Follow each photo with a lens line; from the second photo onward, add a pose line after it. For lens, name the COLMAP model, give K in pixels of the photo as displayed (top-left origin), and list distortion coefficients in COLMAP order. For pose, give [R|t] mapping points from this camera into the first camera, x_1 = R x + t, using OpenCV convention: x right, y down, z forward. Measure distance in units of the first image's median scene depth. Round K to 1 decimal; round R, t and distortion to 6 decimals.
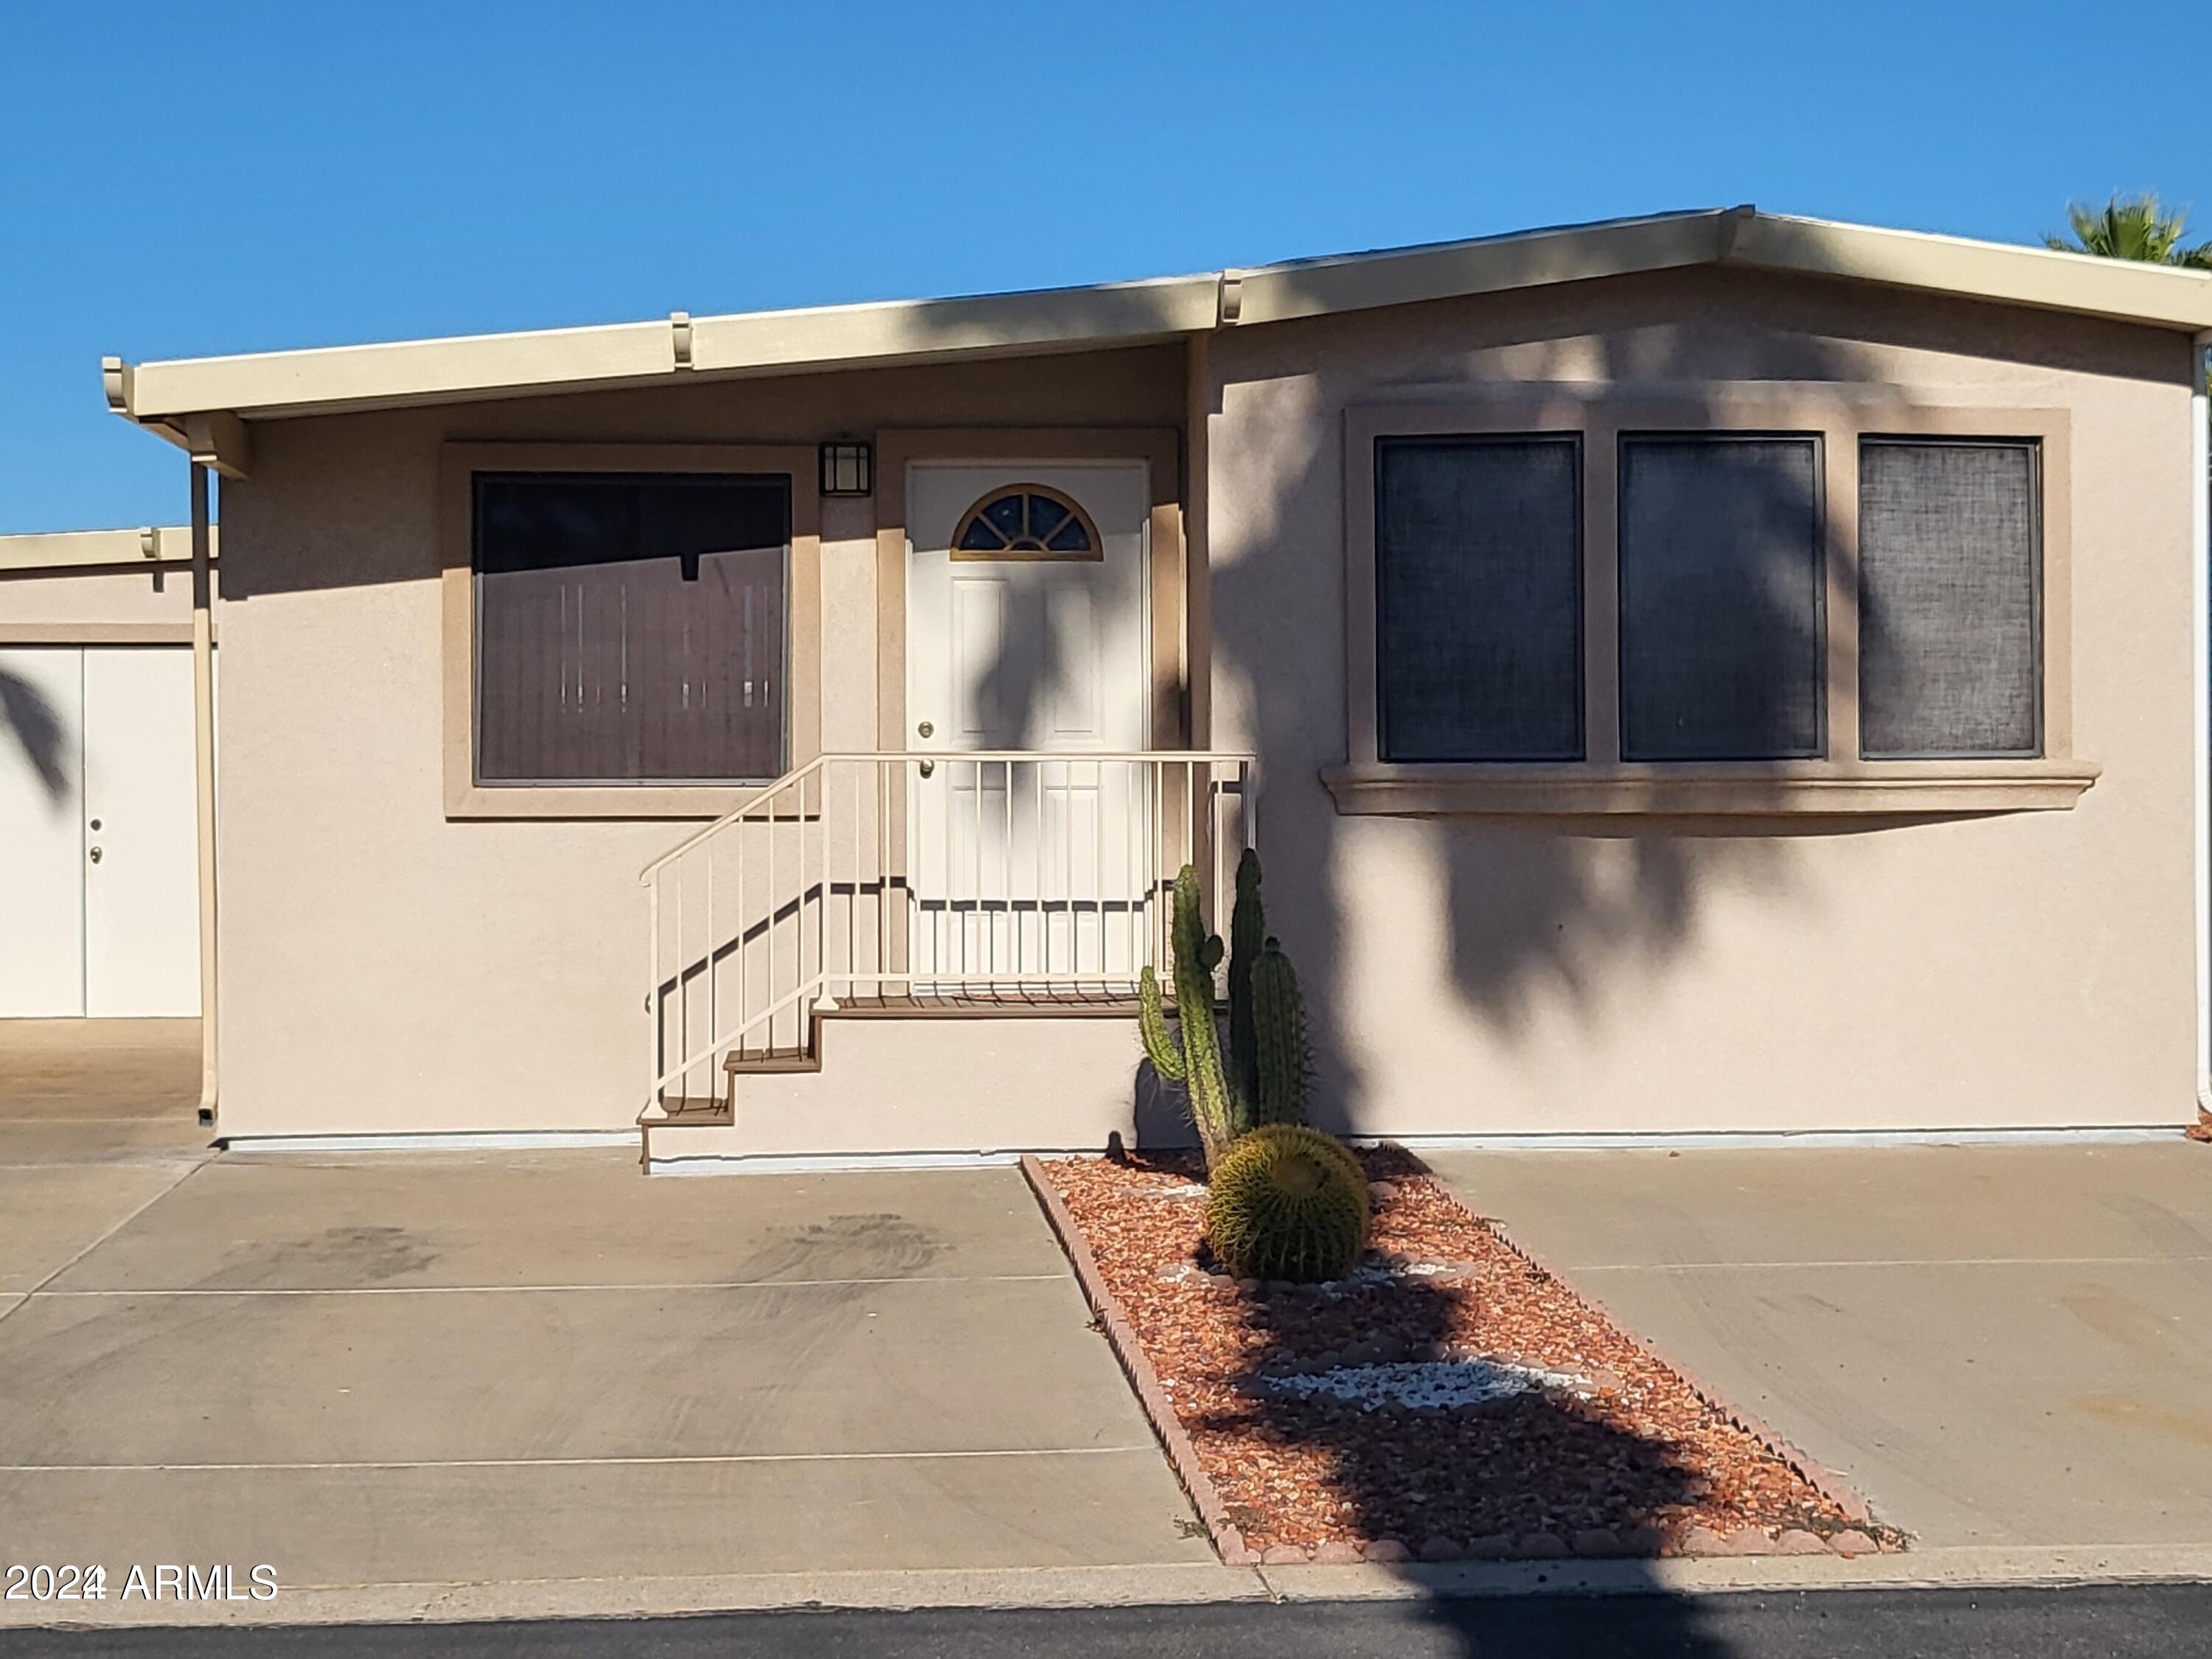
lens RADIAL K [[3835.6, 0, 1114.2], [0, 3835.6, 821.7], [0, 0, 1]] dist [0.021810, 0.000000]
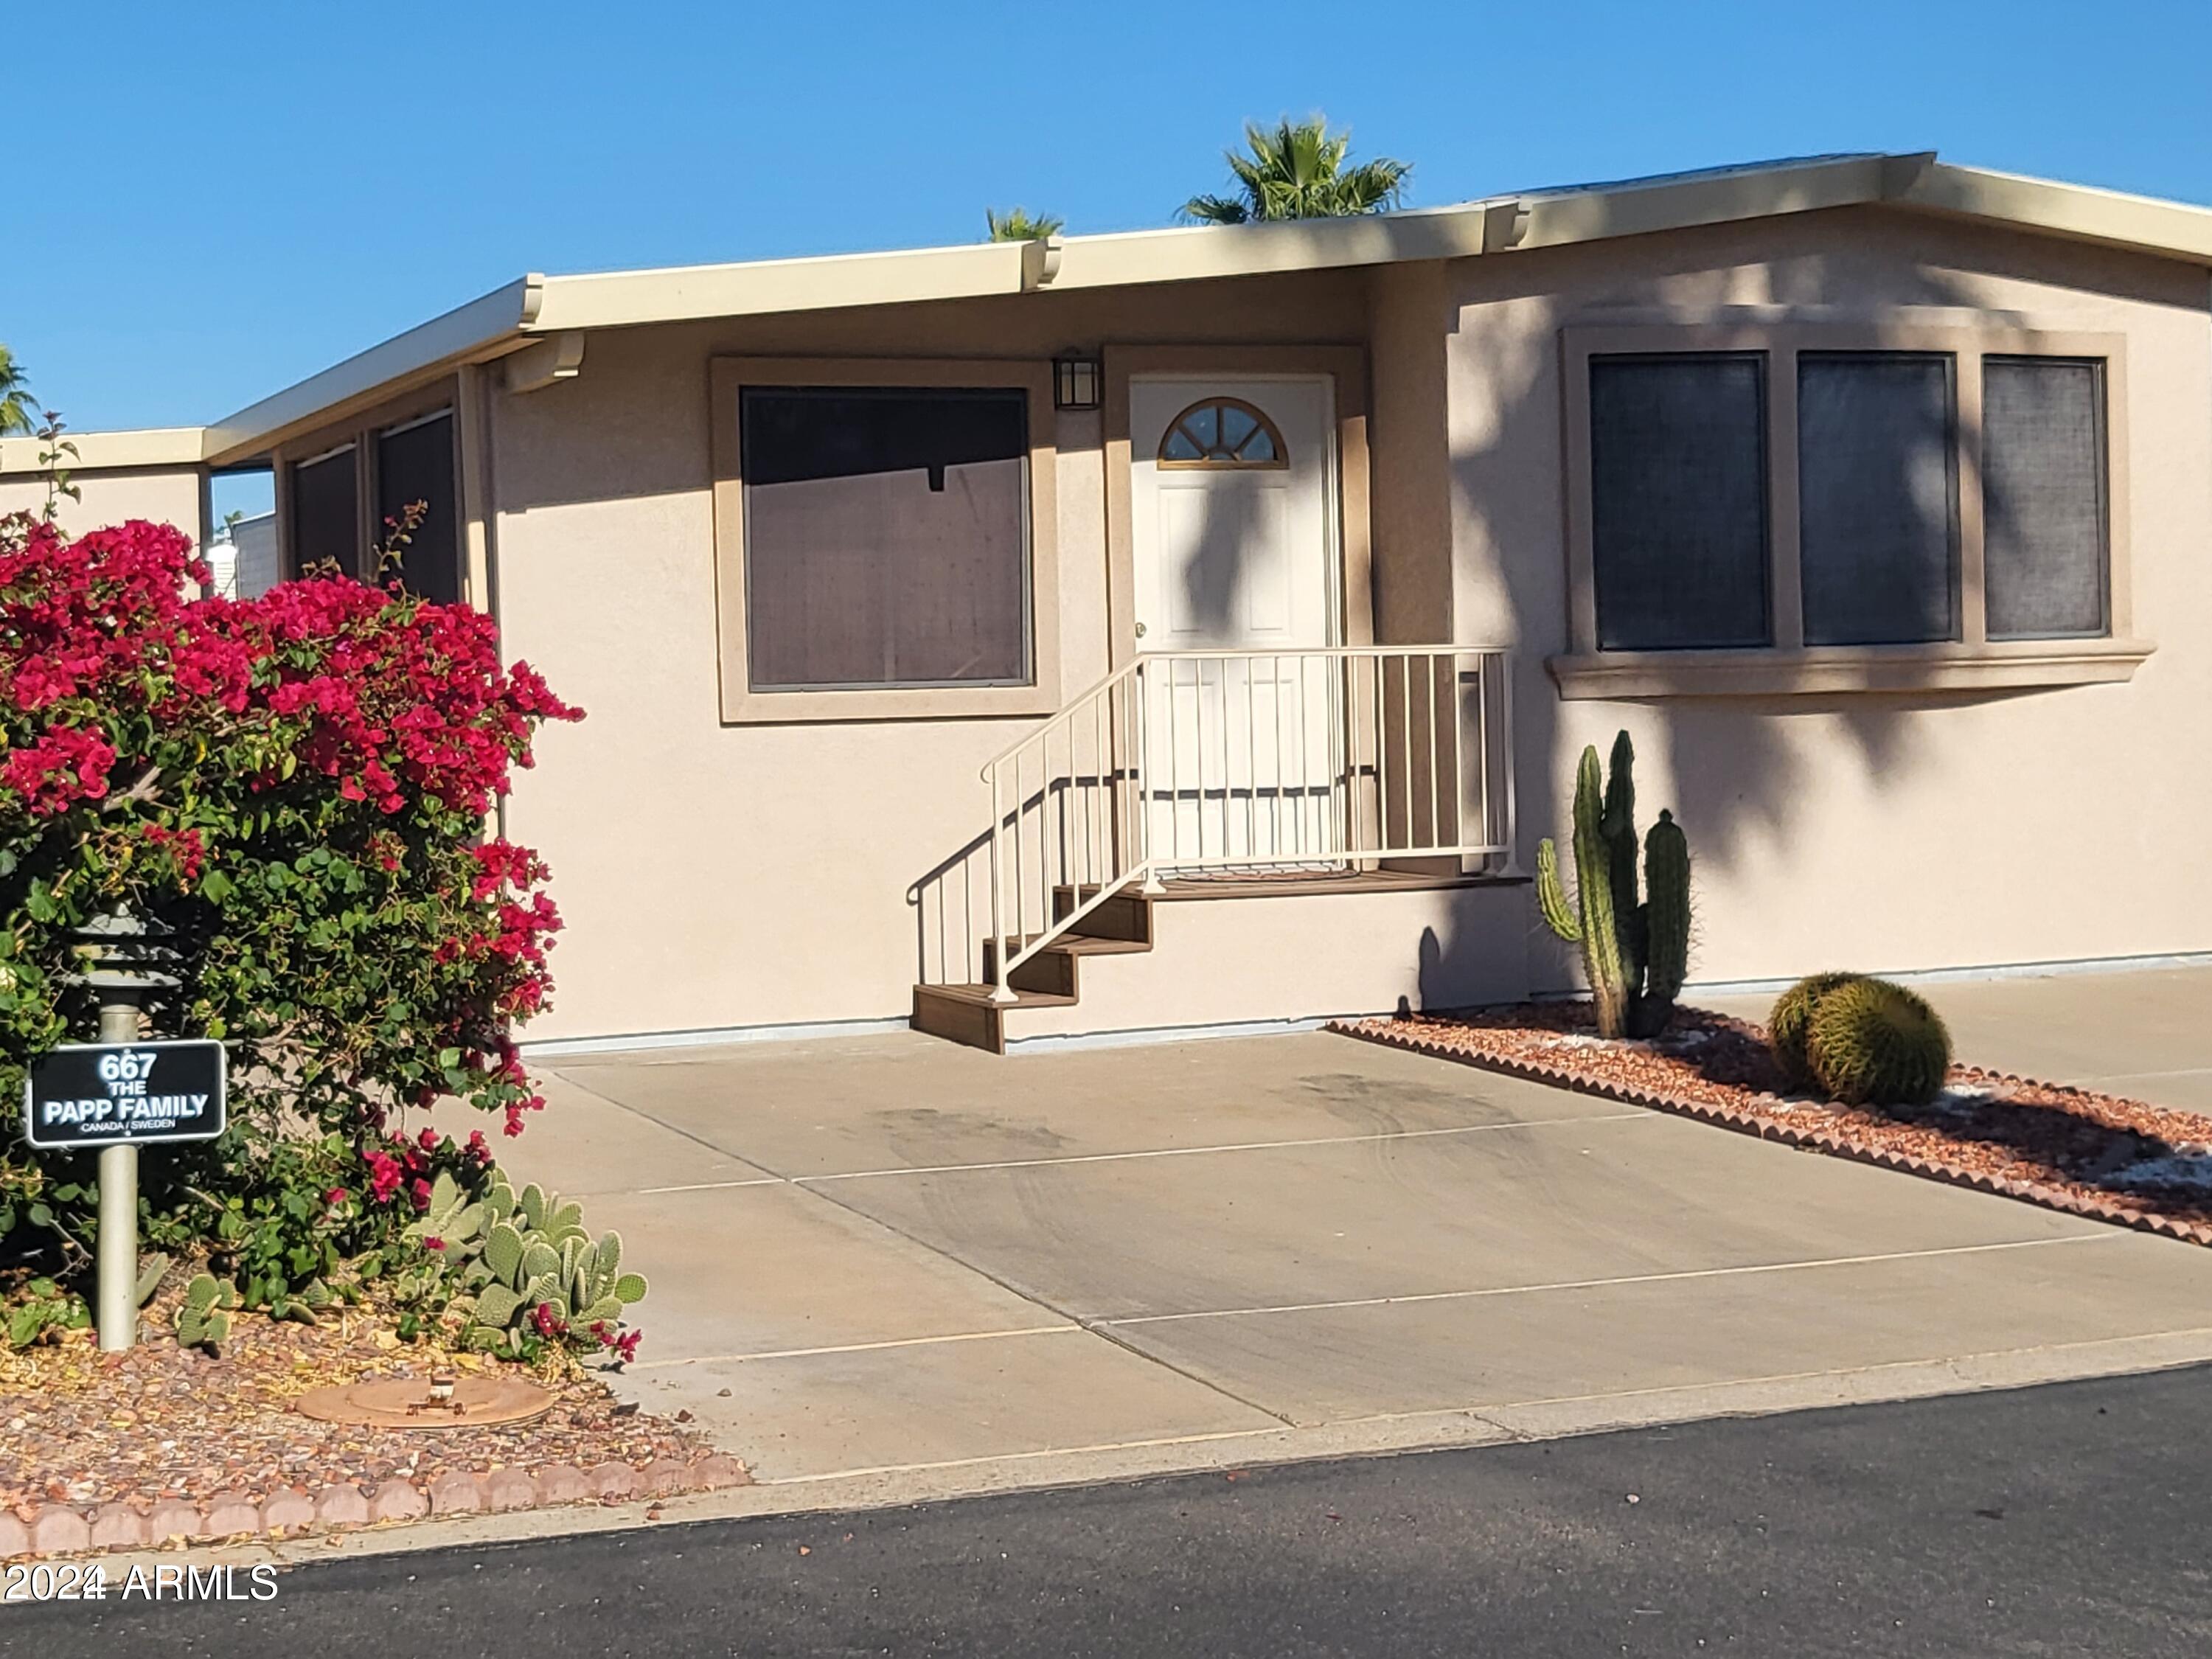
lens RADIAL K [[3835.6, 0, 1096.5], [0, 3835.6, 845.9], [0, 0, 1]] dist [0.021810, 0.000000]
pose [[0.958056, -0.033215, 0.284650, -0.382388], [0.024376, 0.999106, 0.034538, -0.001298], [-0.285542, -0.026150, 0.958009, -0.015949]]
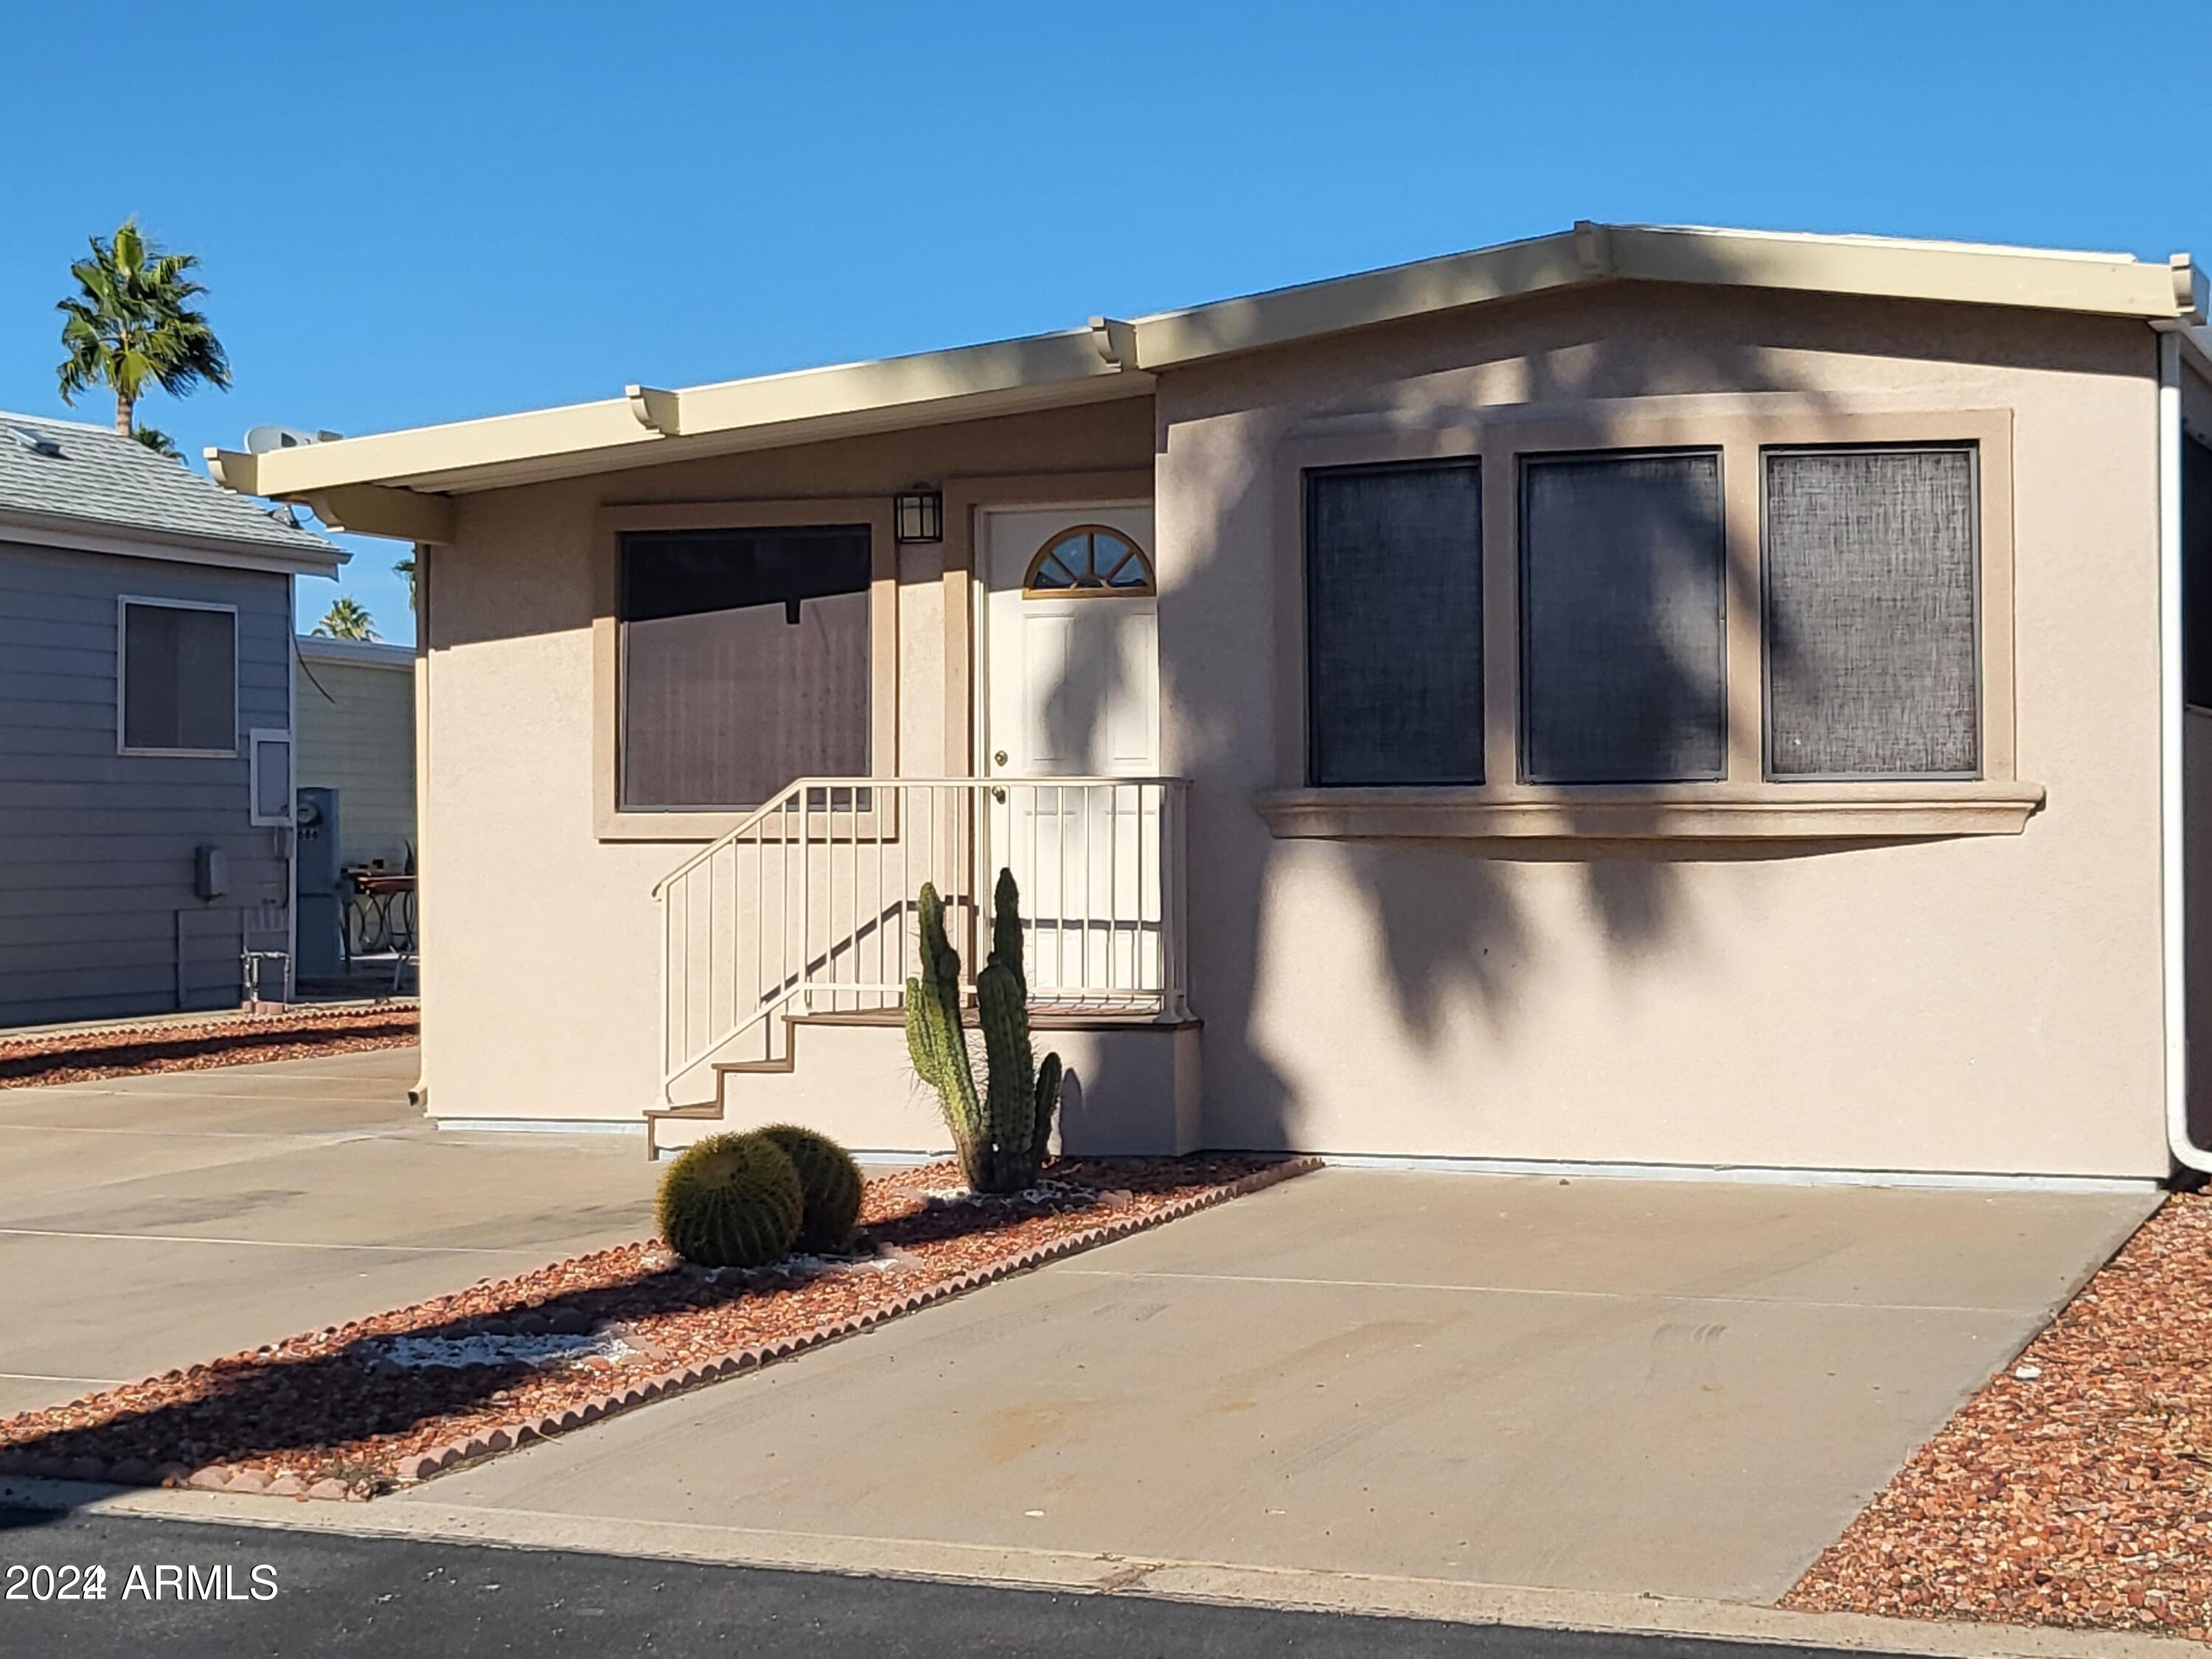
lens RADIAL K [[3835.6, 0, 1099.1], [0, 3835.6, 821.3], [0, 0, 1]] dist [0.021810, 0.000000]
pose [[0.893703, 0.000020, -0.448660, 0.476187], [-0.003937, 0.999962, -0.007797, 0.001868], [0.448643, 0.008734, 0.893669, 0.061070]]
